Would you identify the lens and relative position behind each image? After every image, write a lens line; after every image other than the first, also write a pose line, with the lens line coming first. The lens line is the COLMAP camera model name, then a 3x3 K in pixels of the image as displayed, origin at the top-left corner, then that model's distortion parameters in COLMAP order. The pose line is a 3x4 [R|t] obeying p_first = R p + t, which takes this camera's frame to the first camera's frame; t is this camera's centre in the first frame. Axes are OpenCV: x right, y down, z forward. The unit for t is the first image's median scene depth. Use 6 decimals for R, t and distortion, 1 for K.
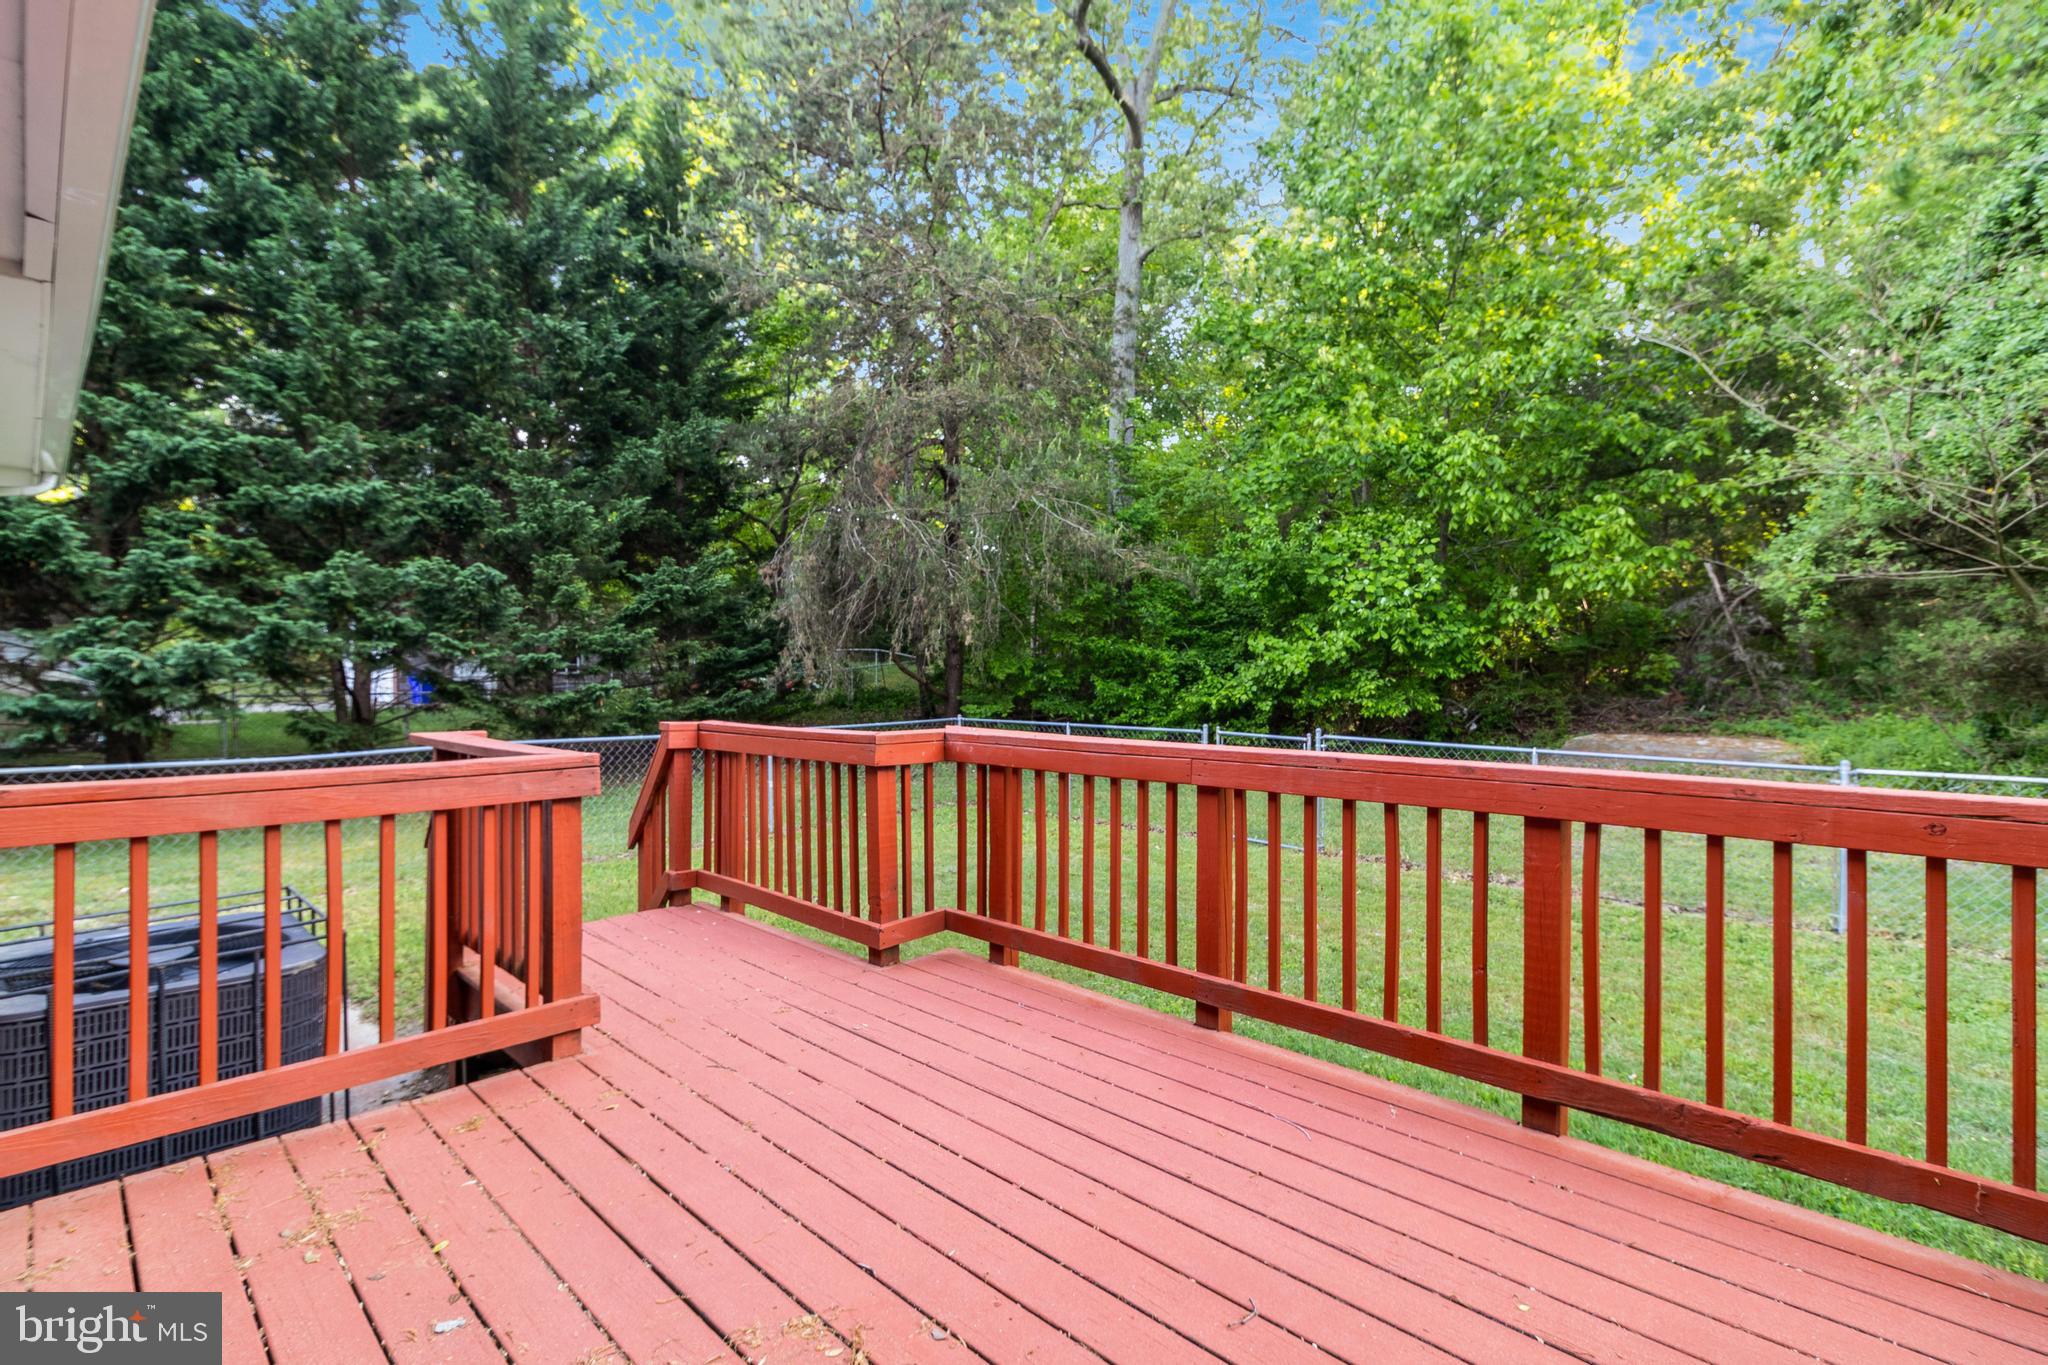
lens RADIAL K [[943.1, 0, 1022.0], [0, 943.1, 679.0], [0, 0, 1]] dist [0.003347, 0.000762]
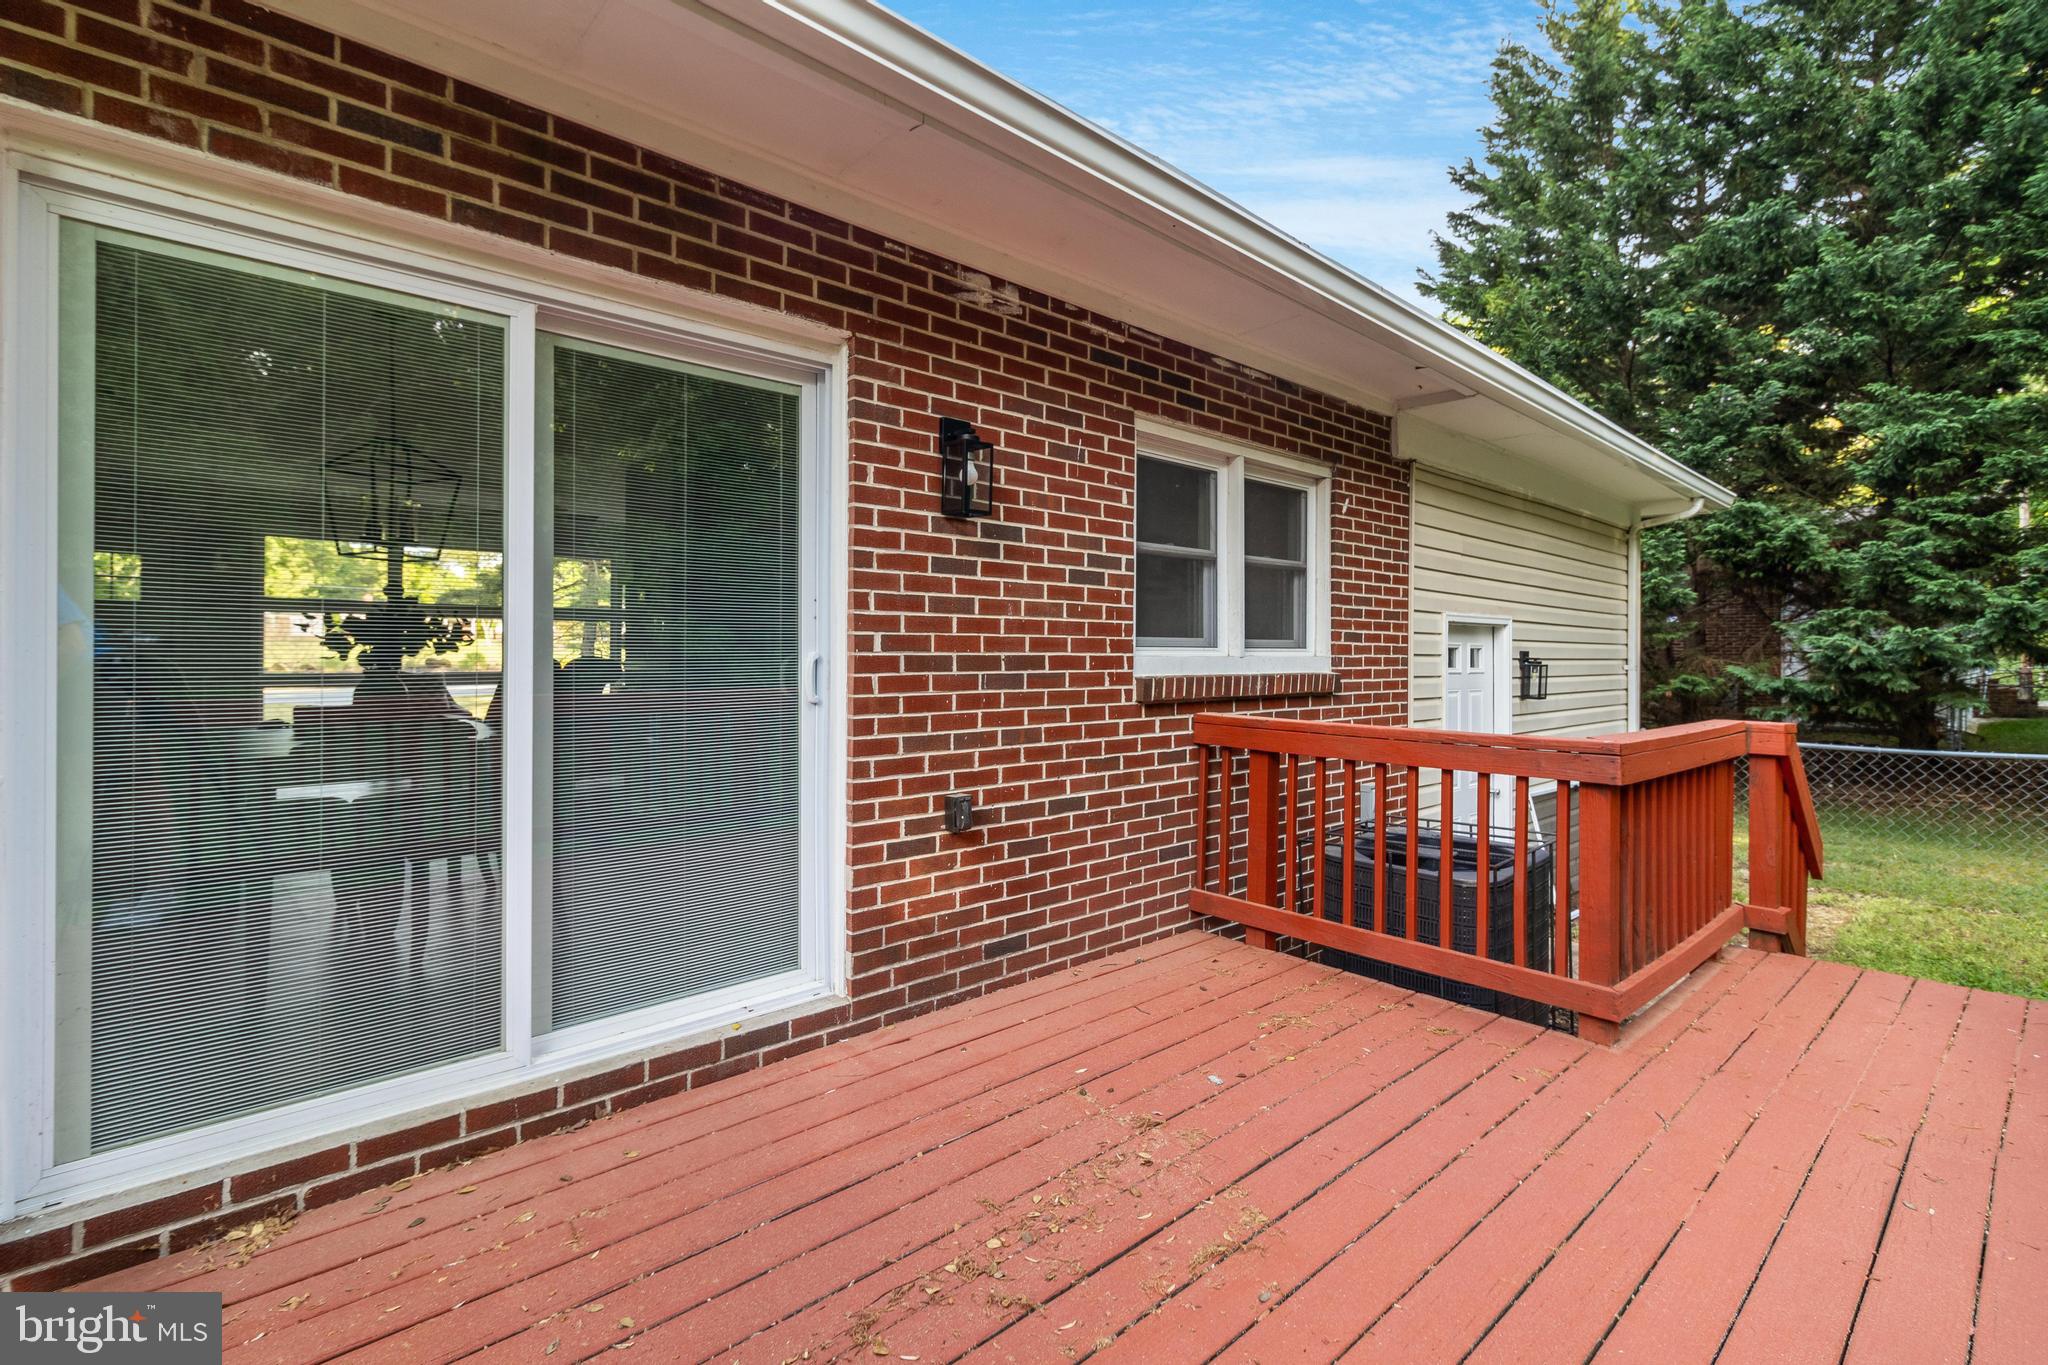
lens RADIAL K [[918.7, 0, 1027.4], [0, 918.7, 654.8], [0, 0, 1]] dist [0.001706, 0.000297]
pose [[-0.074931, -0.004349, -0.997179, 0.158057], [-0.008647, 0.999956, -0.003712, 0.000470], [0.997151, 0.008345, -0.074965, 0.141598]]
